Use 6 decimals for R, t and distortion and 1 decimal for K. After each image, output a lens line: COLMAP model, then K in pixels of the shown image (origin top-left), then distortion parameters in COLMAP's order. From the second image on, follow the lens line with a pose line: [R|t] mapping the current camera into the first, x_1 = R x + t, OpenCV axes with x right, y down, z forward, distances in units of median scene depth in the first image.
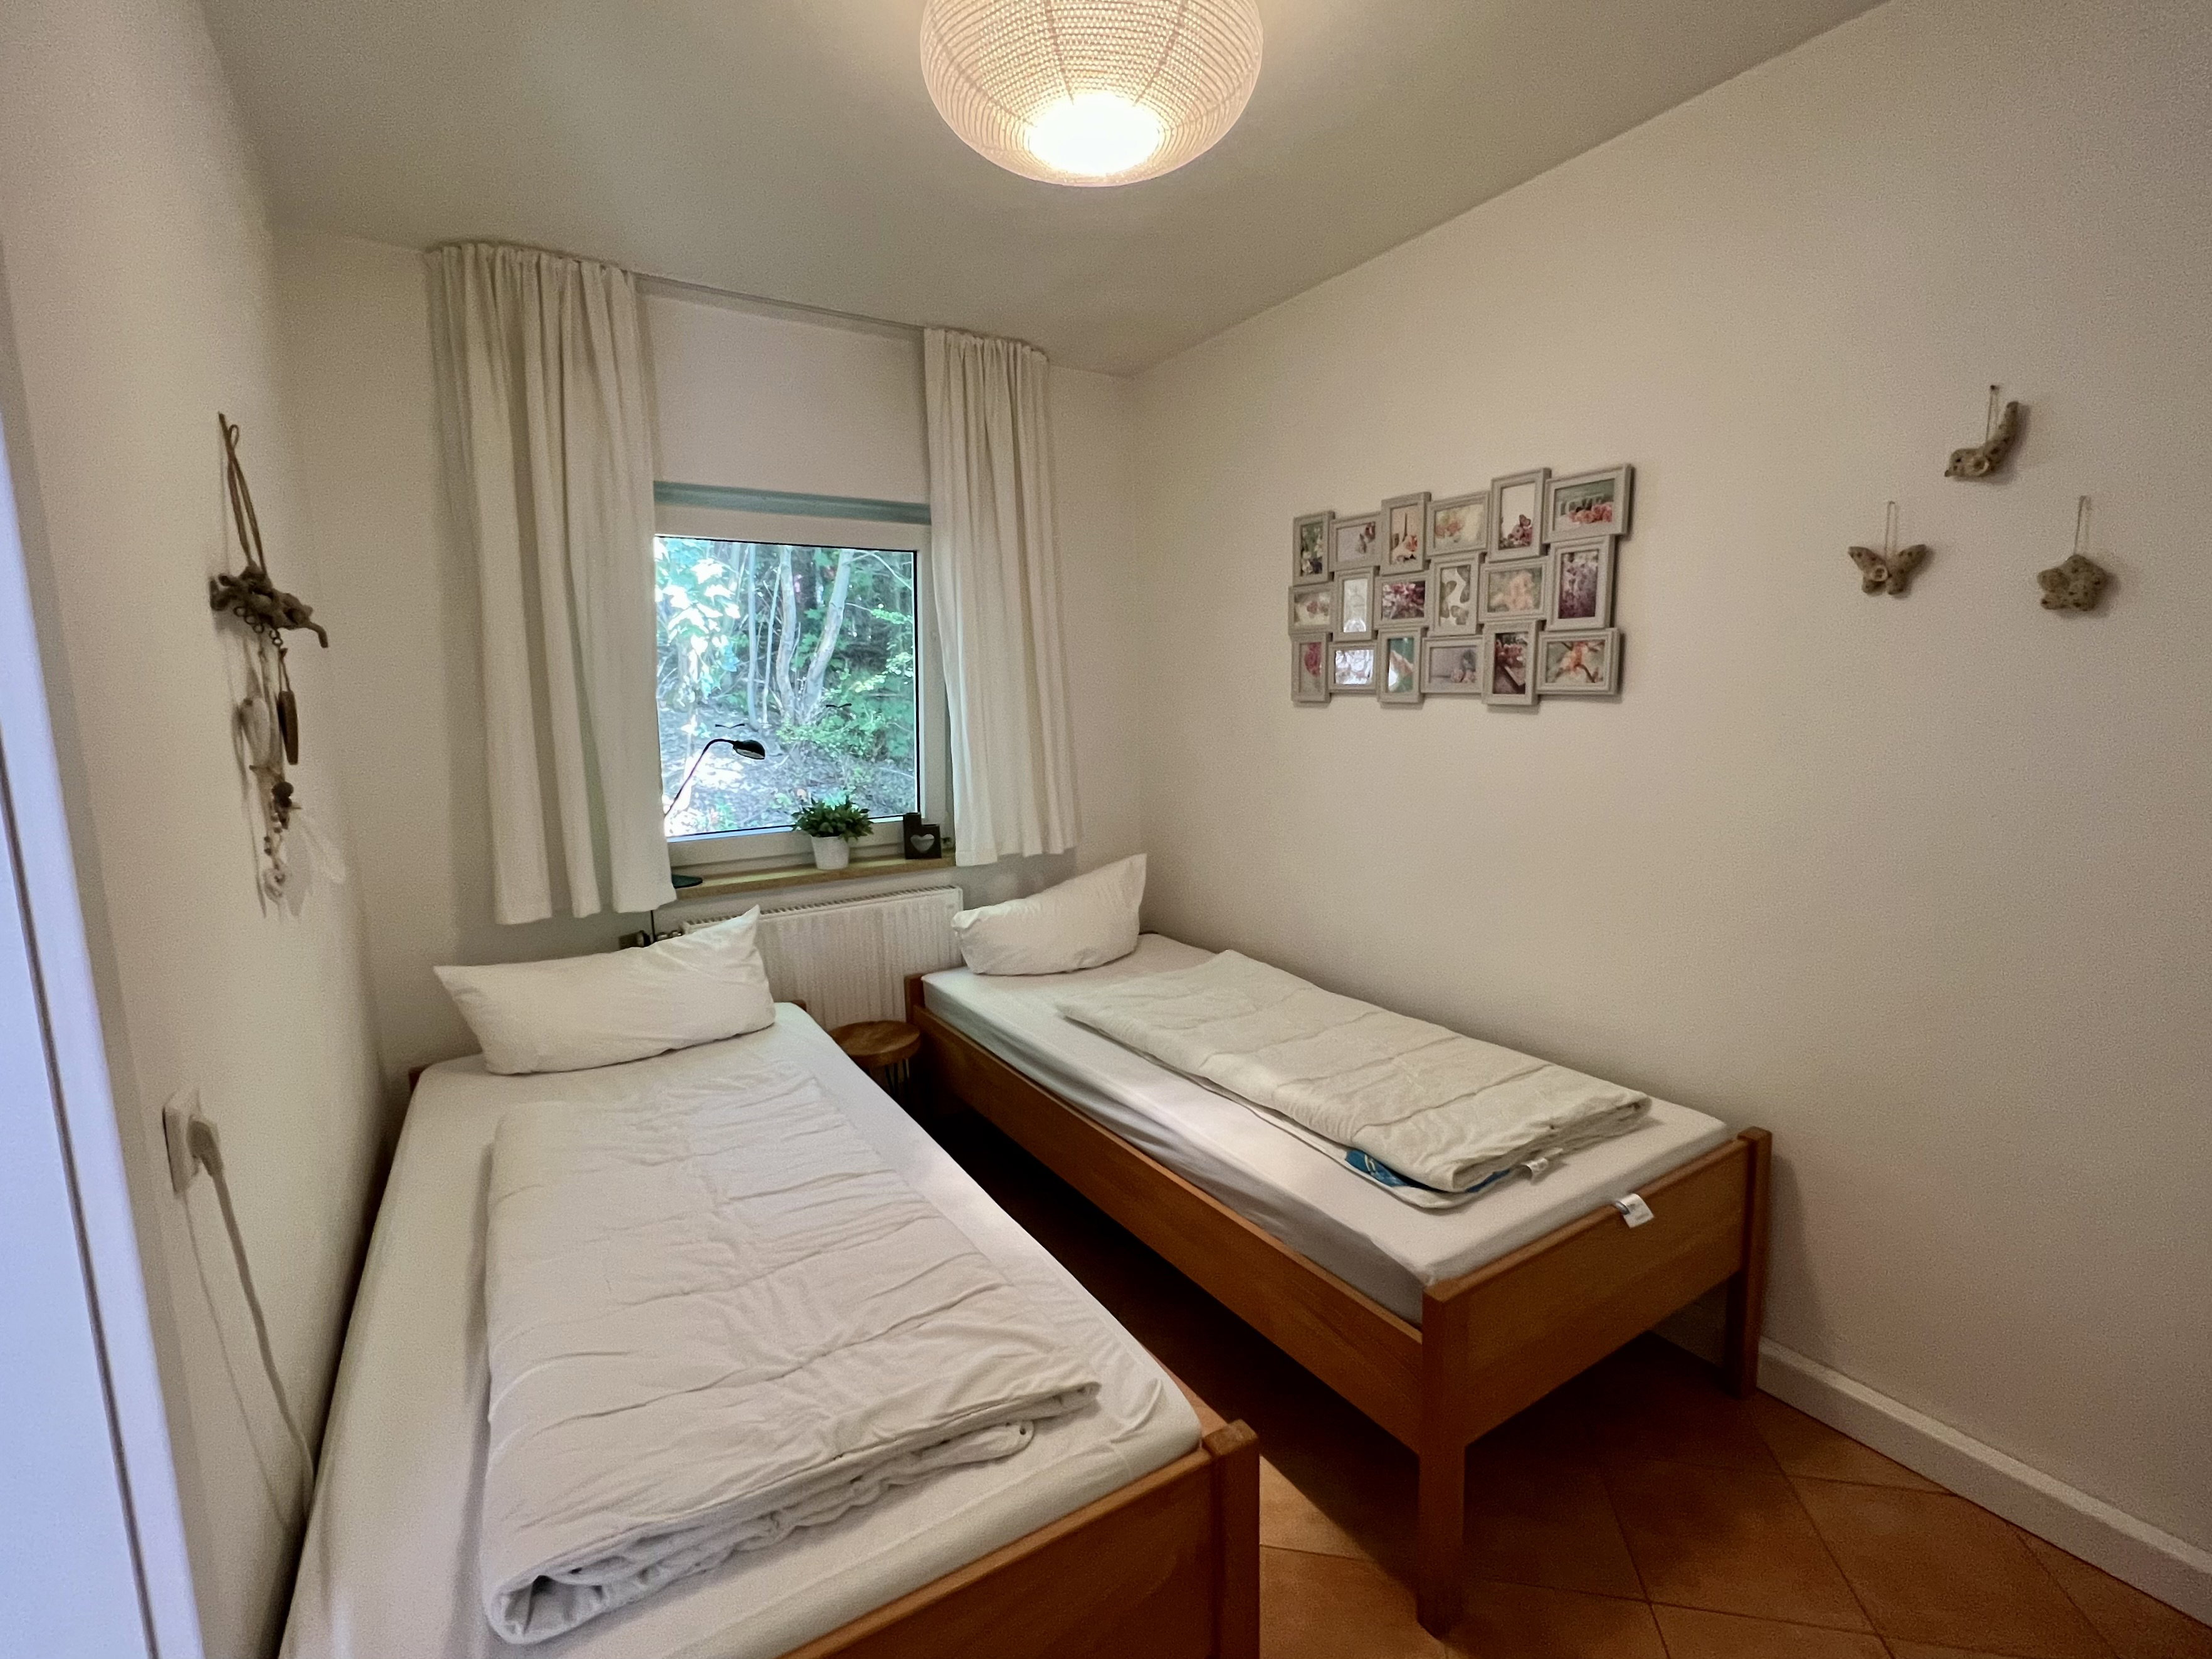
lens RADIAL K [[884.3, 0, 1106.0], [0, 884.3, 829.5], [0, 0, 1]] dist [-0.000973, 0.000197]
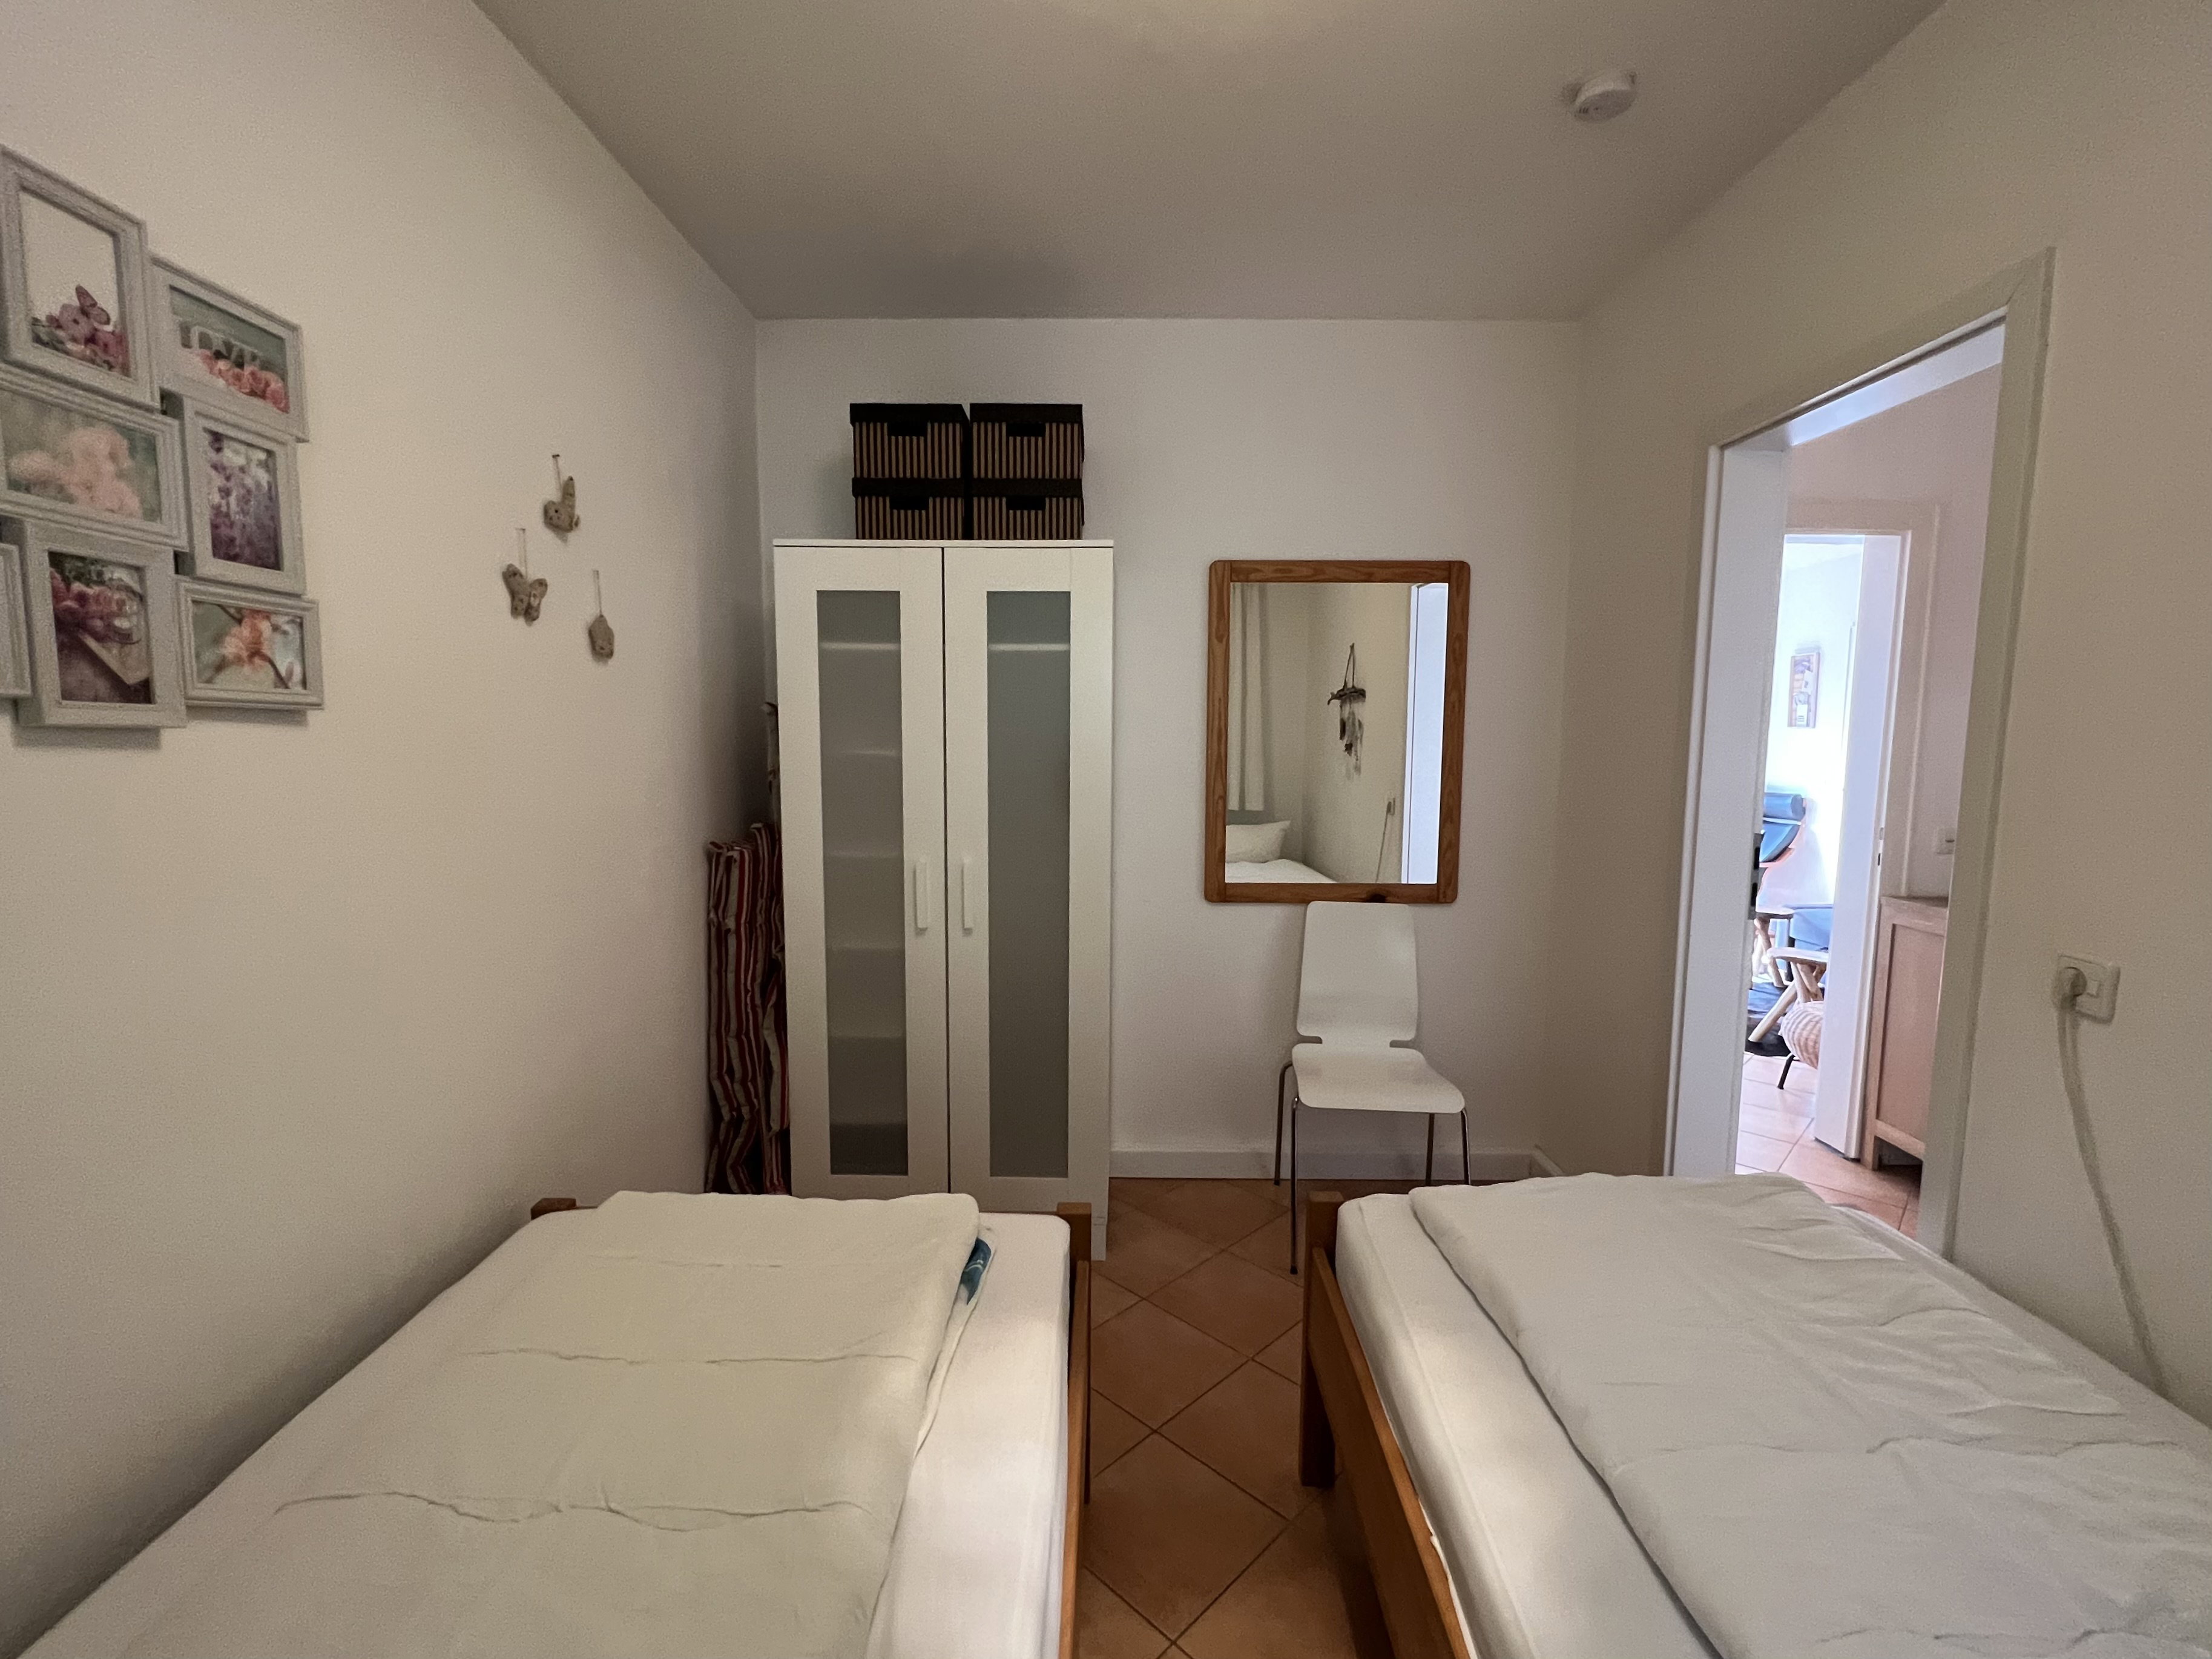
lens RADIAL K [[884.4, 0, 1106.0], [0, 884.4, 829.5], [0, 0, 1]] dist [-0.000973, 0.000197]
pose [[-0.805459, -0.065514, 0.589020, -0.206807], [0.083166, 0.971542, 0.221786, -0.155804], [-0.586788, 0.227626, -0.777089, 1.120481]]
